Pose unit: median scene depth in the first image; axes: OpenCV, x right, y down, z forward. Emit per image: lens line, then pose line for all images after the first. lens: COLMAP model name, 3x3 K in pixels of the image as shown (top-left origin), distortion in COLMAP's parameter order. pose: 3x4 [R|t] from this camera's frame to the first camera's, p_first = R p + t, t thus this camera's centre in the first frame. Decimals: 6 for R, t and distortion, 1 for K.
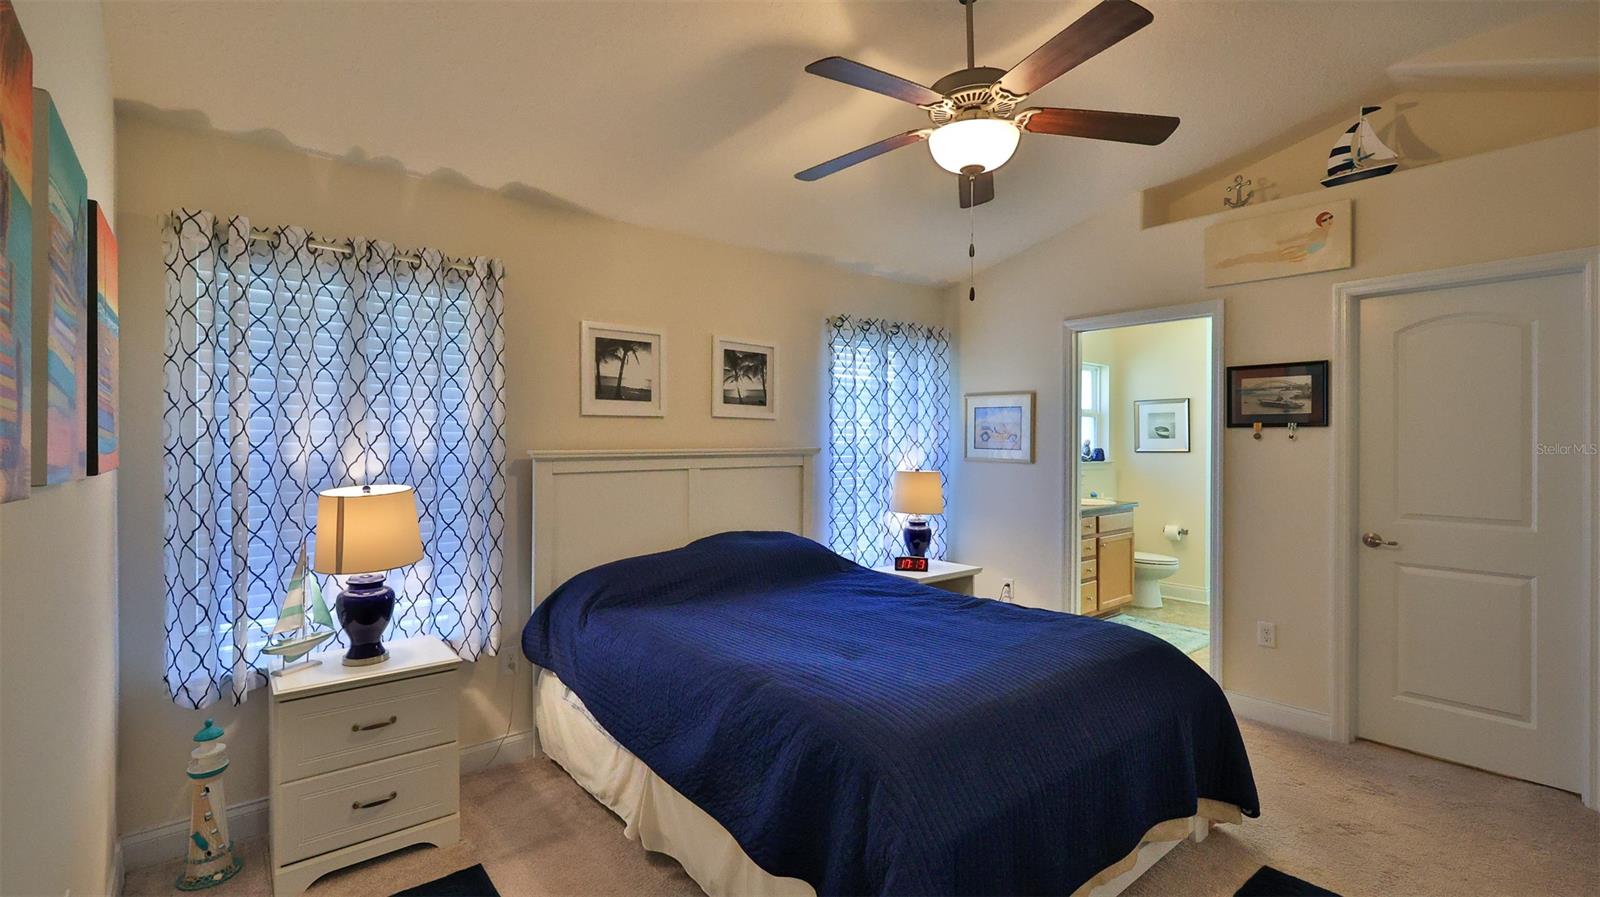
lens RADIAL K [[719.9, 0, 800.0], [0, 719.9, 448.5], [0, 0, 1]] dist [-0.001103, -0.000035]
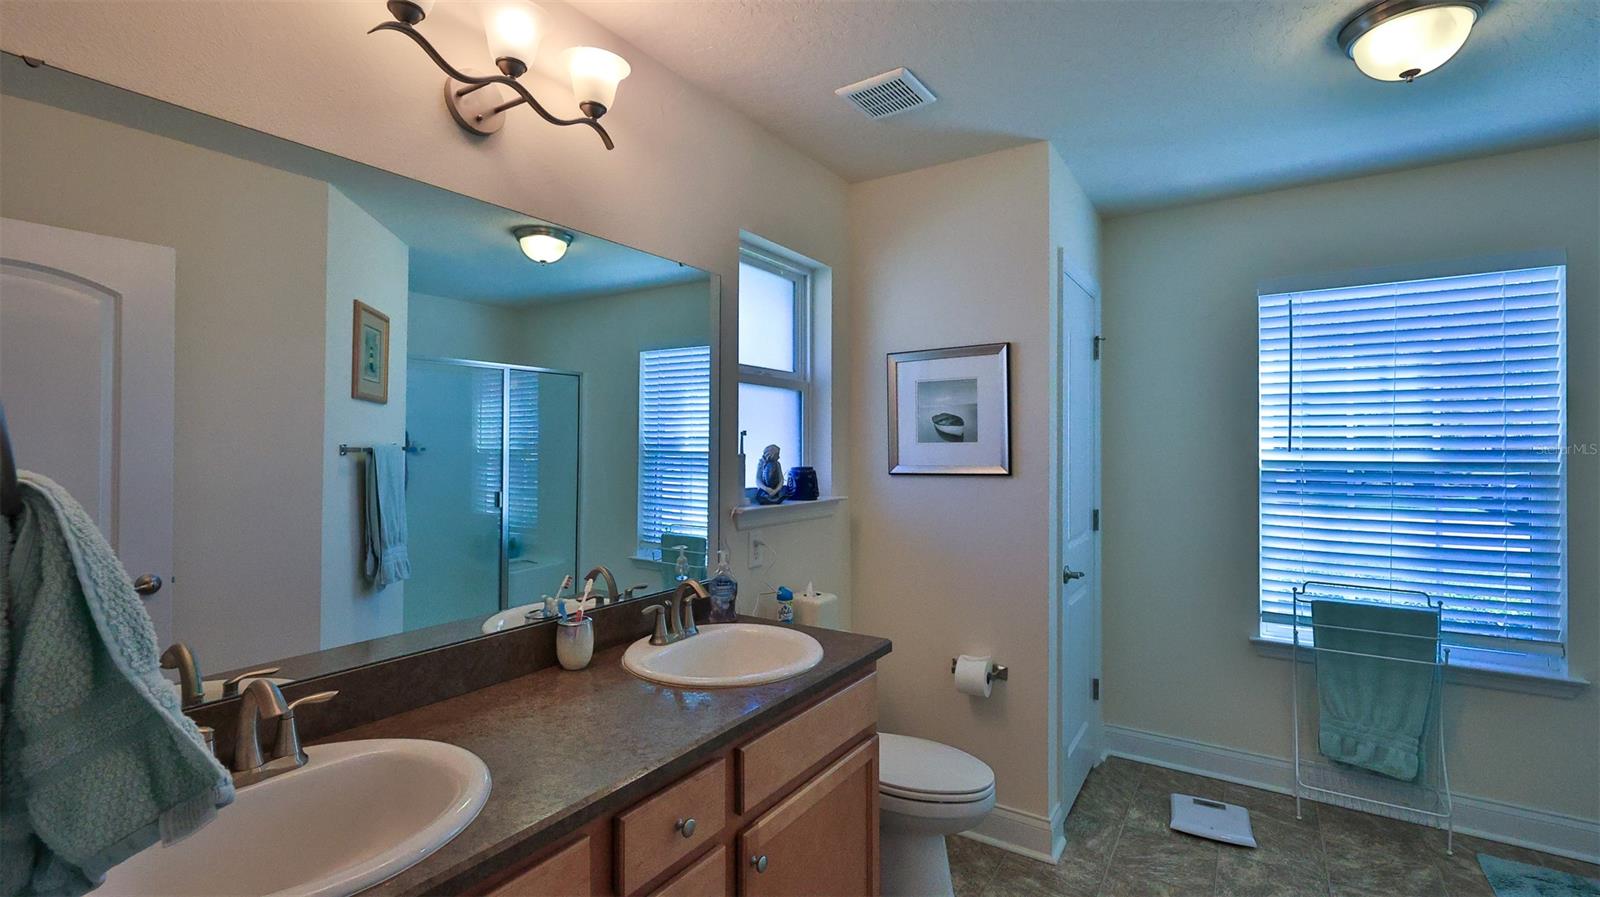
lens RADIAL K [[719.9, 0, 800.0], [0, 719.9, 448.5], [0, 0, 1]] dist [-0.001103, -0.000035]
pose [[0.958846, -0.001711, 0.283923, 0.433997], [0.004315, 0.999954, -0.008546, -0.010494], [-0.283895, 0.009420, 0.958809, 0.895215]]
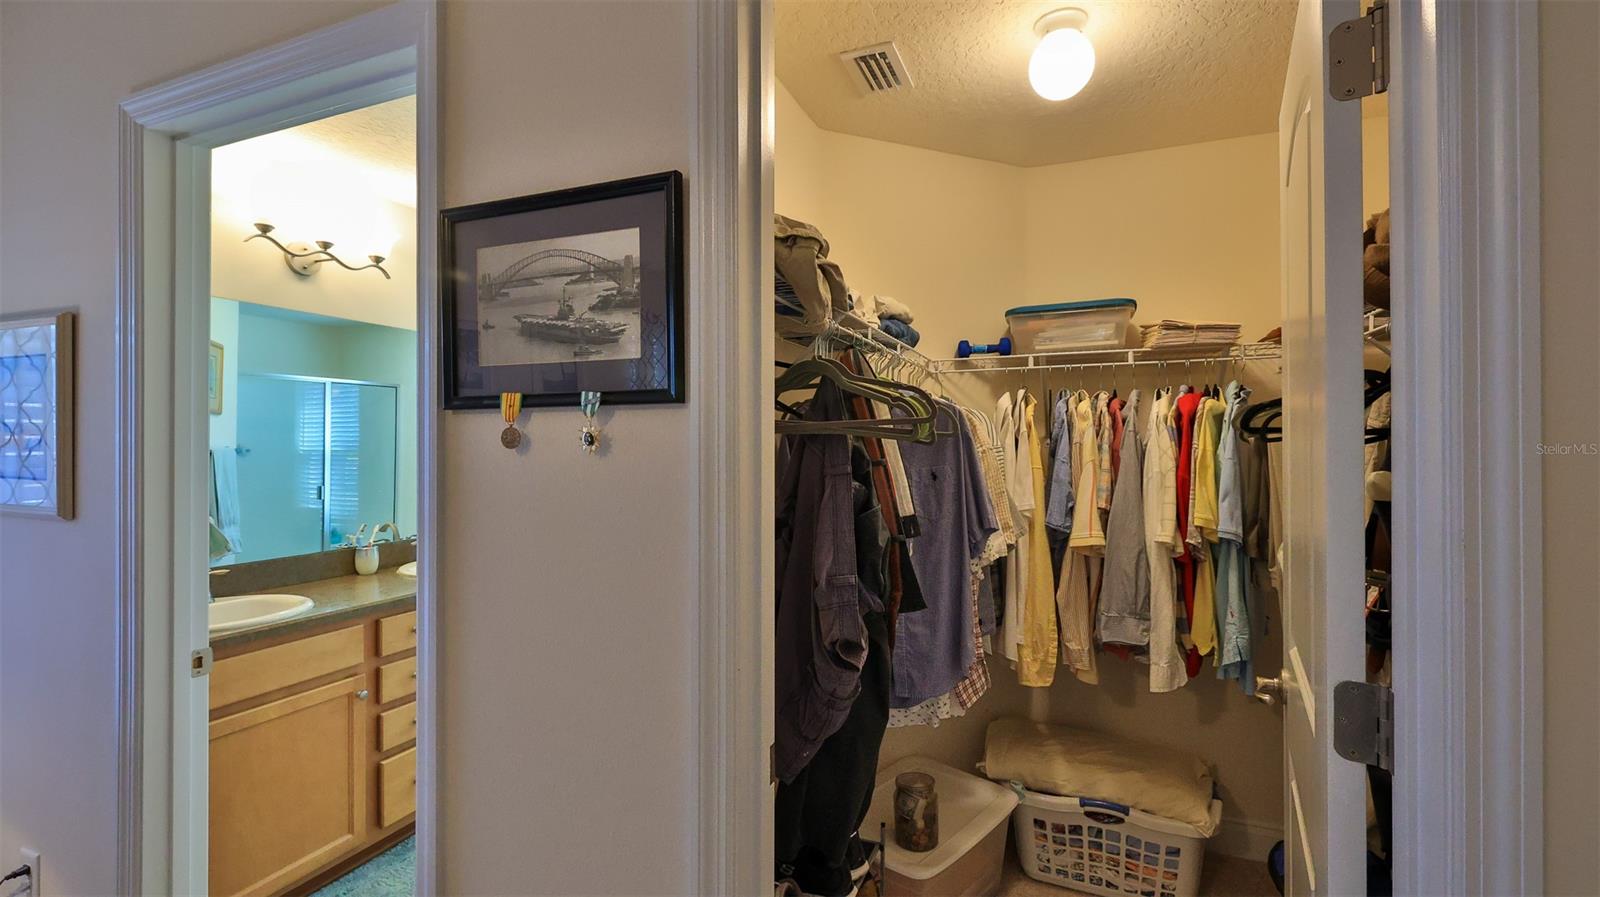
lens RADIAL K [[719.9, 0, 800.0], [0, 719.9, 448.5], [0, 0, 1]] dist [-0.001103, -0.000035]
pose [[0.888316, -0.004957, 0.459205, 0.476214], [0.008951, 0.999939, -0.006522, -0.007746], [-0.459145, 0.009904, 0.888306, 0.535890]]
